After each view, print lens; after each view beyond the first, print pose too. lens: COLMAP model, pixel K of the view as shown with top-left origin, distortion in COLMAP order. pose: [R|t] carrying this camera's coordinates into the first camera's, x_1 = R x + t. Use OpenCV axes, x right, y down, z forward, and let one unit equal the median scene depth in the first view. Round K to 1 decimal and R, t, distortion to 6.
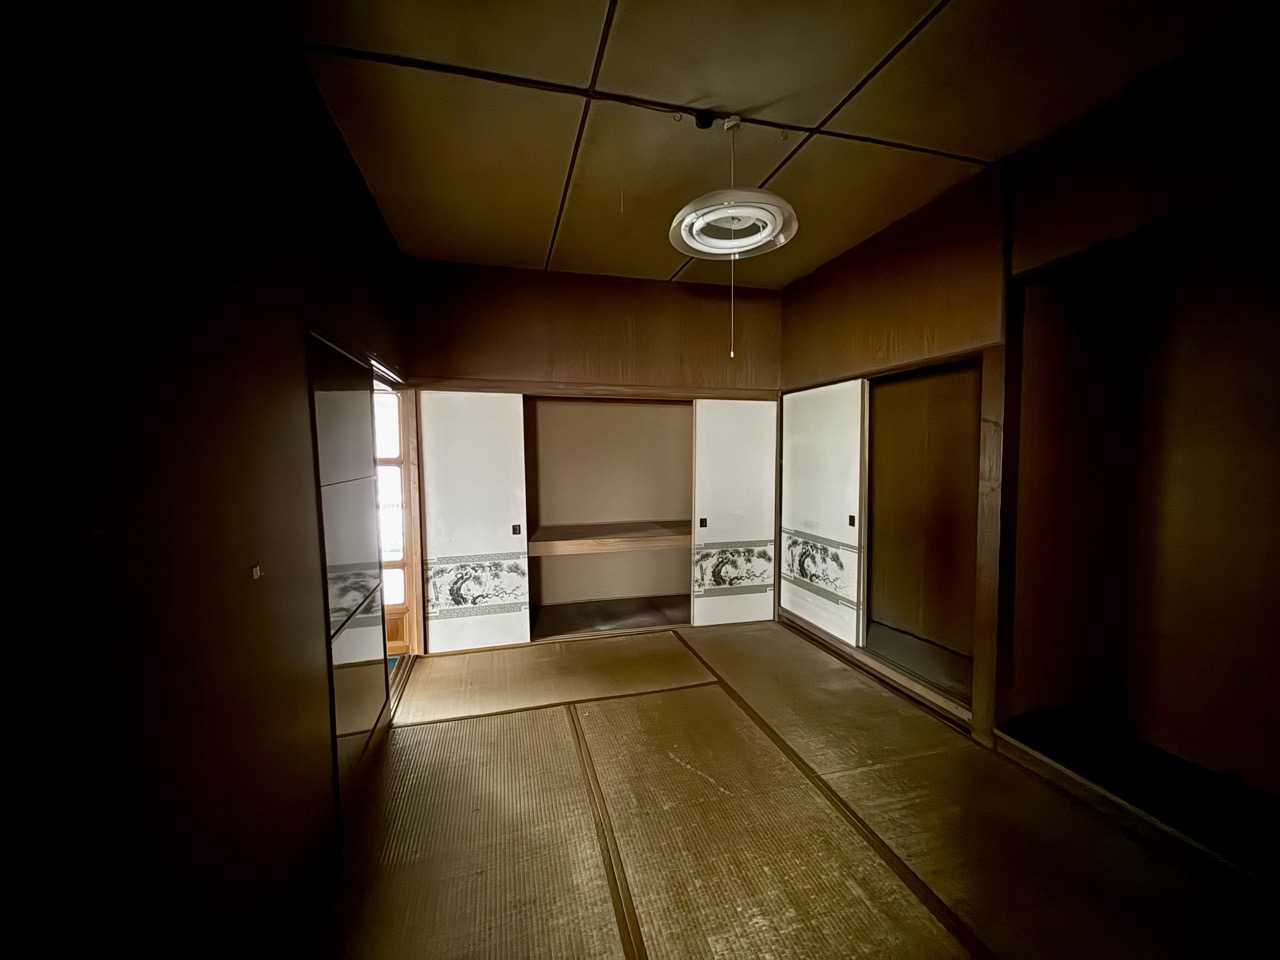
lens RADIAL K [[508.0, 0, 637.6], [0, 508.0, 480.2], [0, 0, 1]] dist [-0.000115, -0.000085]
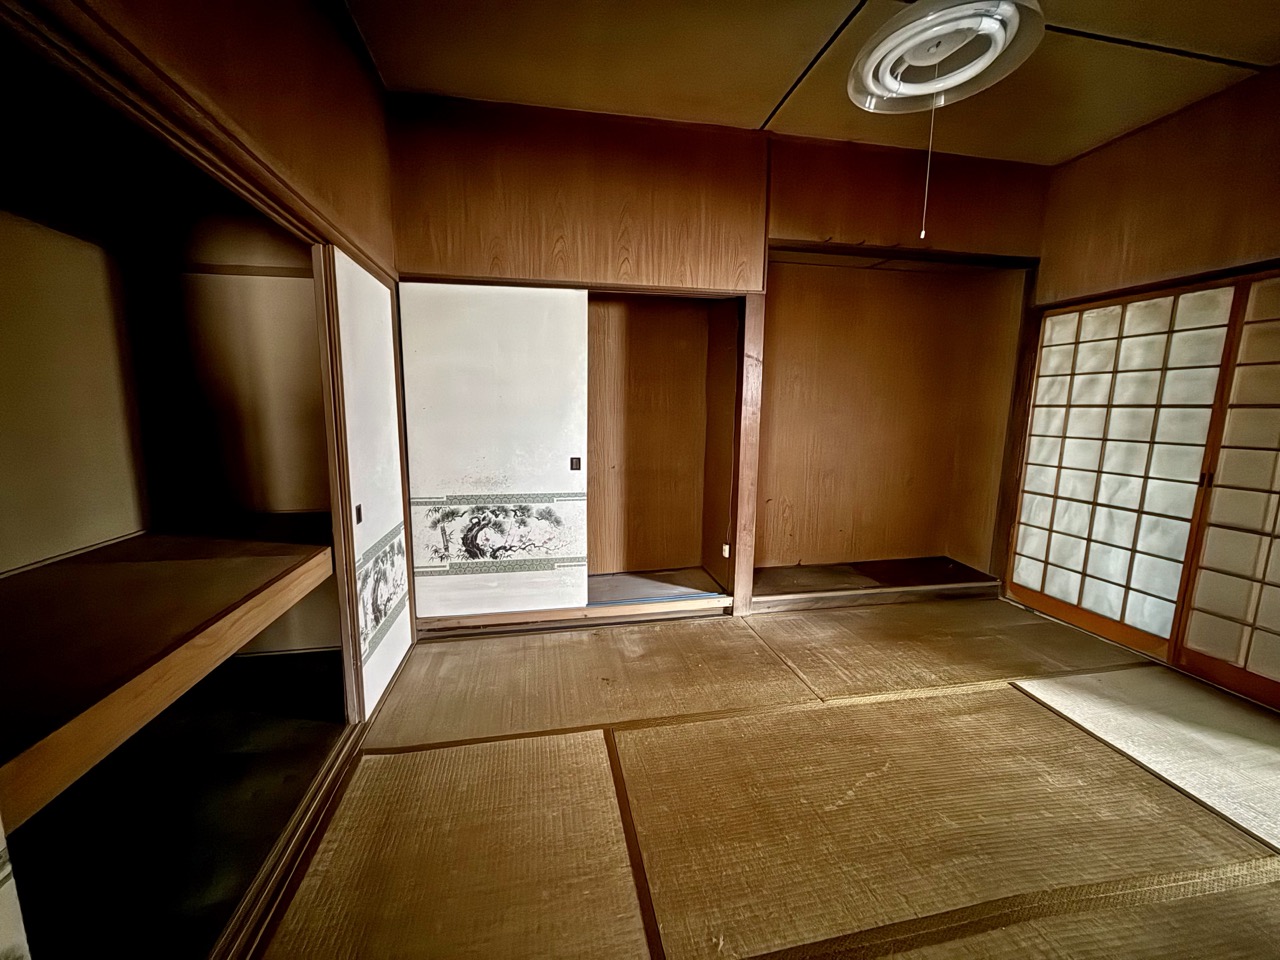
lens RADIAL K [[508.0, 0, 637.6], [0, 508.0, 480.2], [0, 0, 1]] dist [-0.000115, -0.000085]
pose [[0.069811, -0.140946, 0.987553, -0.371938], [0.048582, 0.989274, 0.137757, -0.003184], [-0.996377, 0.038361, 0.075909, 0.780566]]
